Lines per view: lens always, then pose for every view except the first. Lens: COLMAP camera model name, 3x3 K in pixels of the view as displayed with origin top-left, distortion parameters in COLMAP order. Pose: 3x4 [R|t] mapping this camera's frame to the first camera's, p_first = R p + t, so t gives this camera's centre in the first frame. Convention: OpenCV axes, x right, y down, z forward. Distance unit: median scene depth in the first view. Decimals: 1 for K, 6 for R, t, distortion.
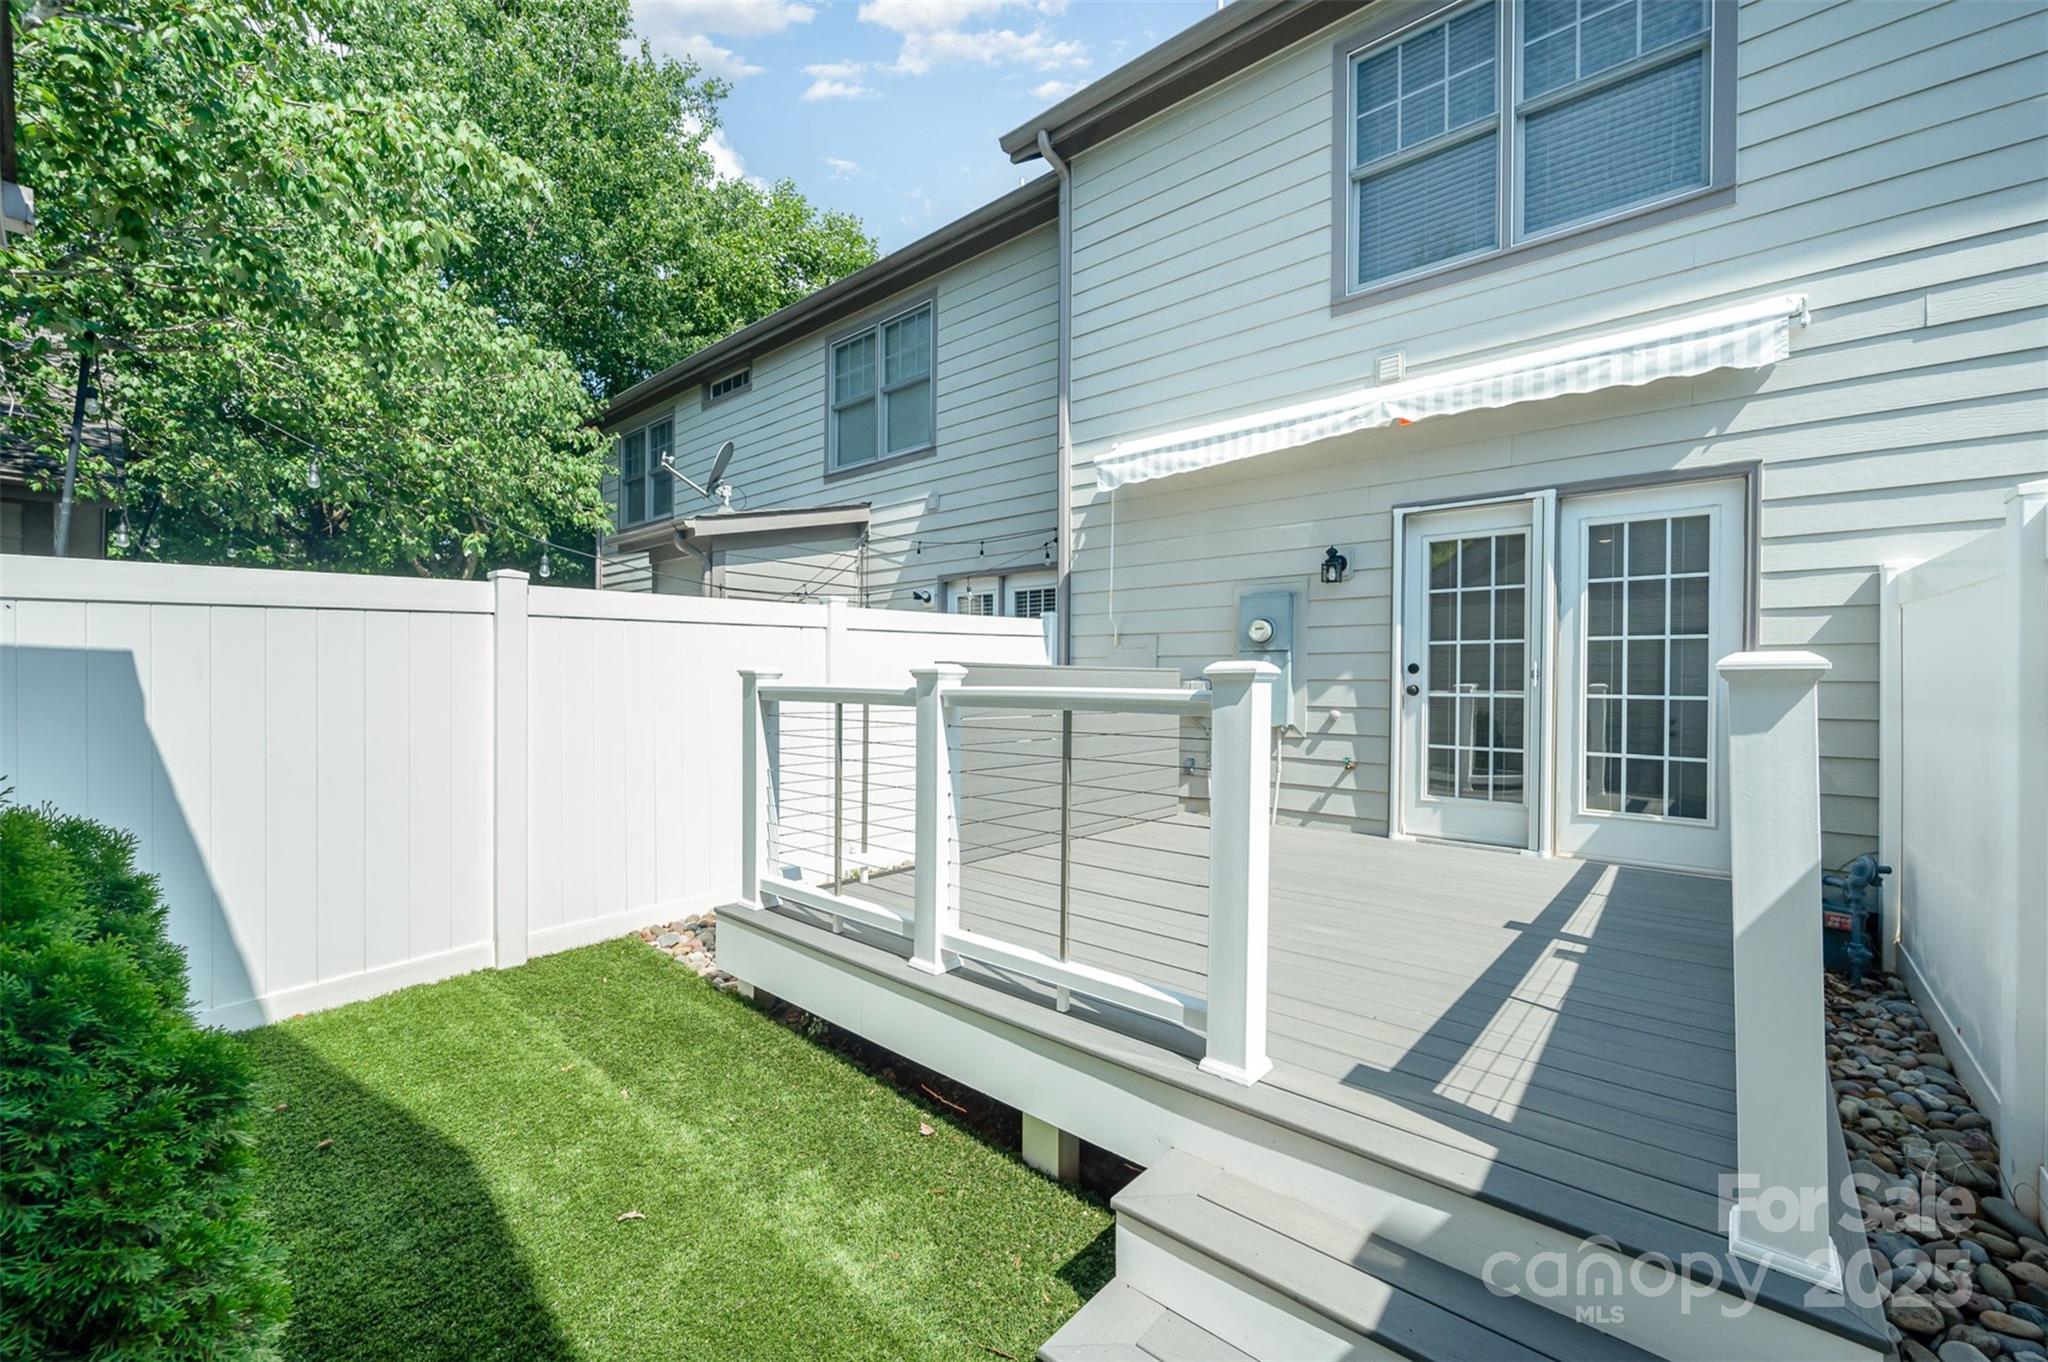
lens RADIAL K [[814.0, 0, 1032.7], [0, 814.0, 683.1], [0, 0, 1]] dist [0.000298, 0.000583]
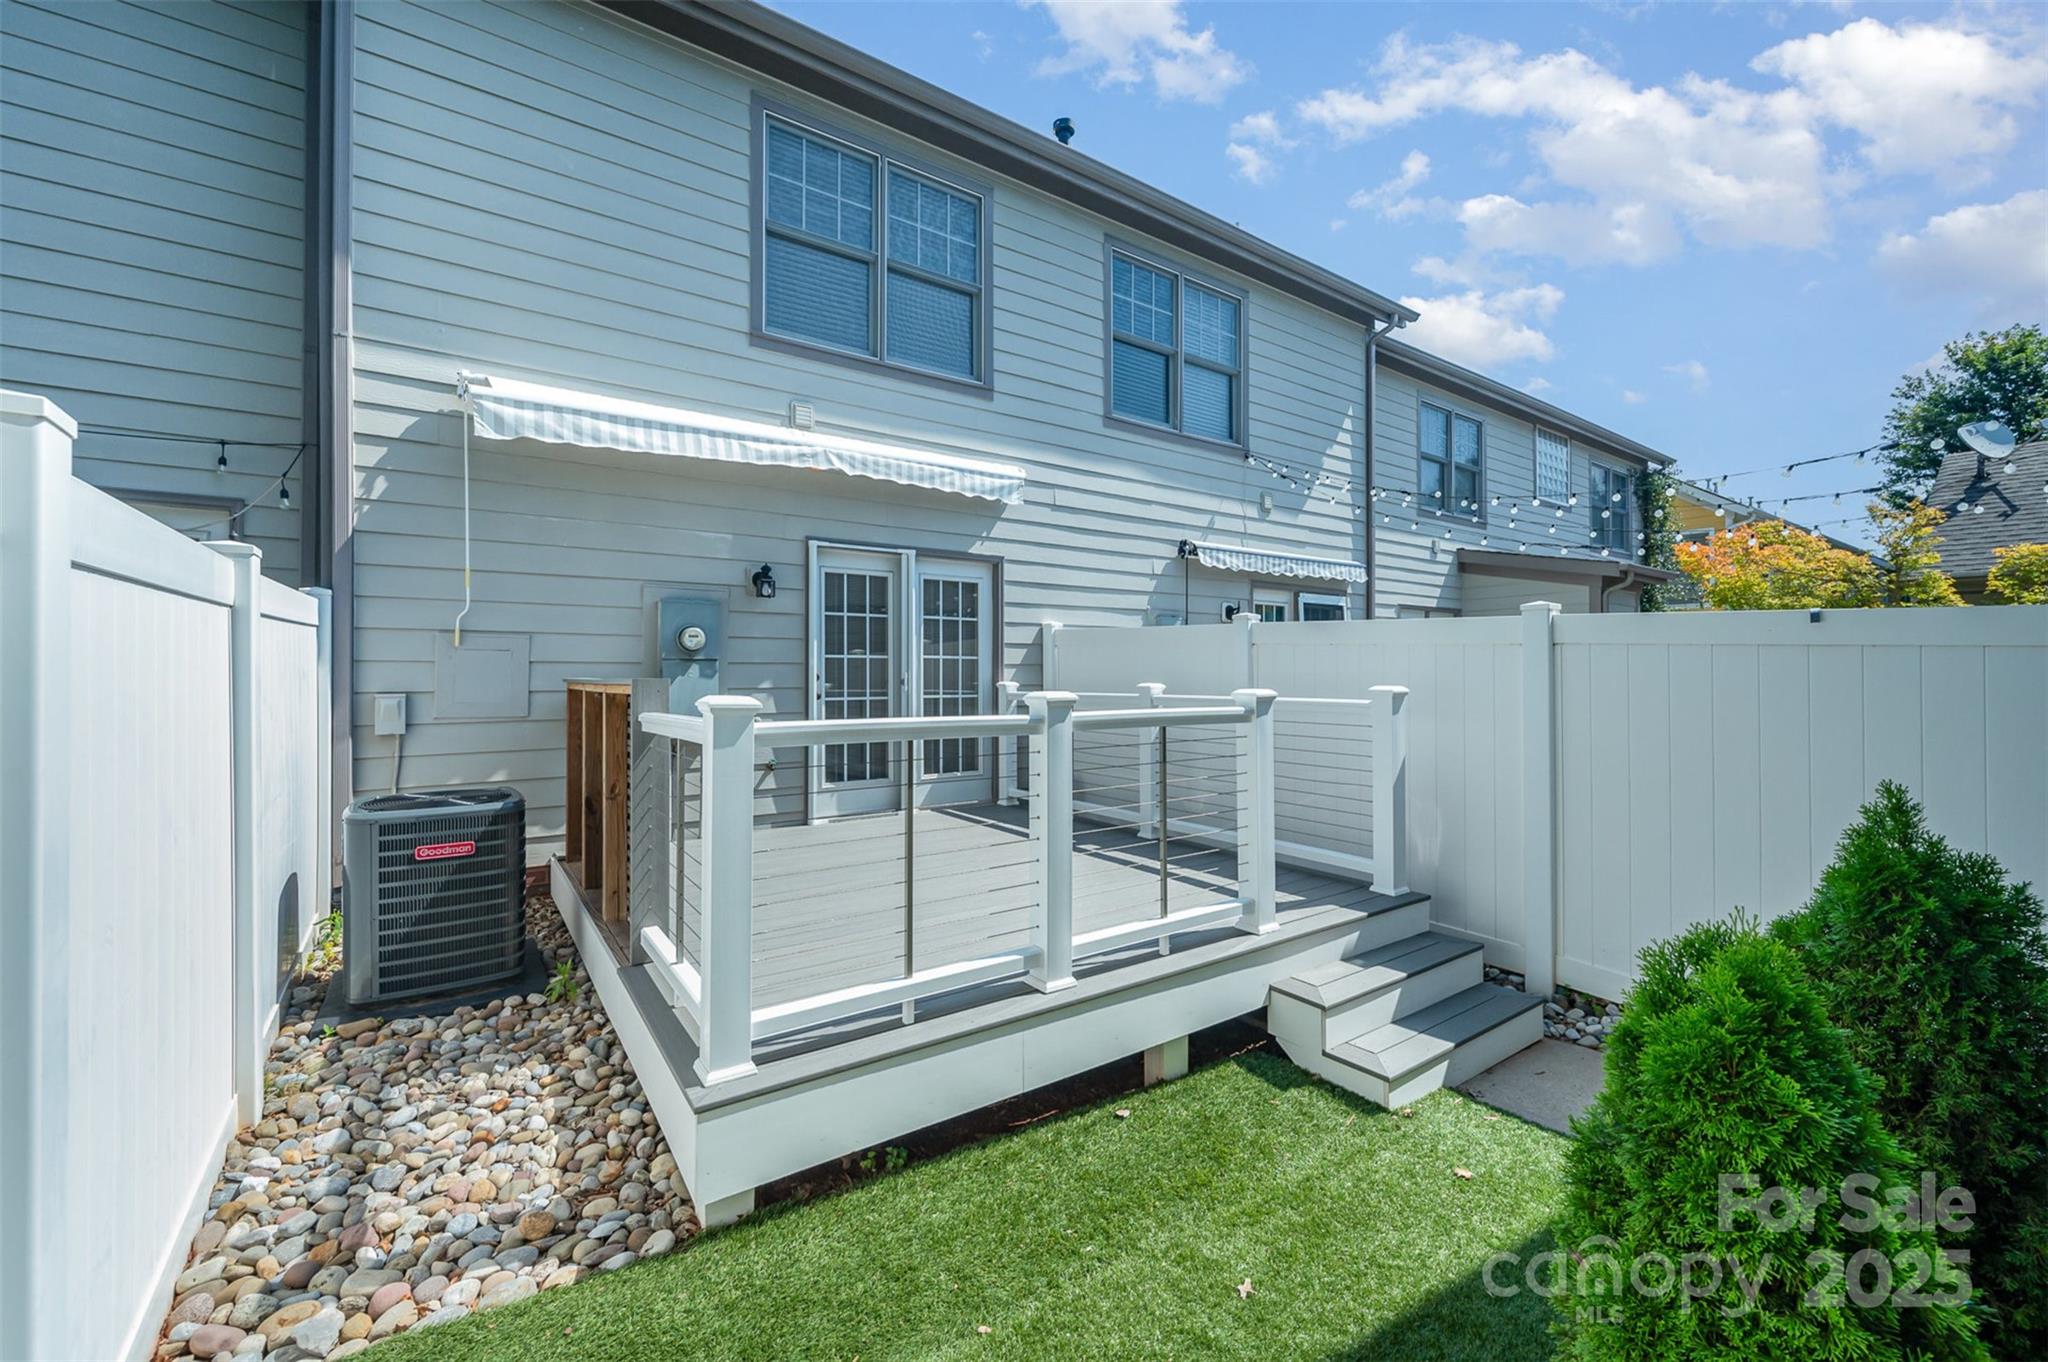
lens RADIAL K [[814.0, 0, 1029.0], [0, 814.0, 671.8], [0, 0, 1]] dist [0.000298, 0.000583]
pose [[0.251300, -0.003233, 0.967904, -0.633402], [0.006371, 0.999978, 0.001686, -0.028021], [-0.967888, 0.005743, 0.251315, 0.432811]]
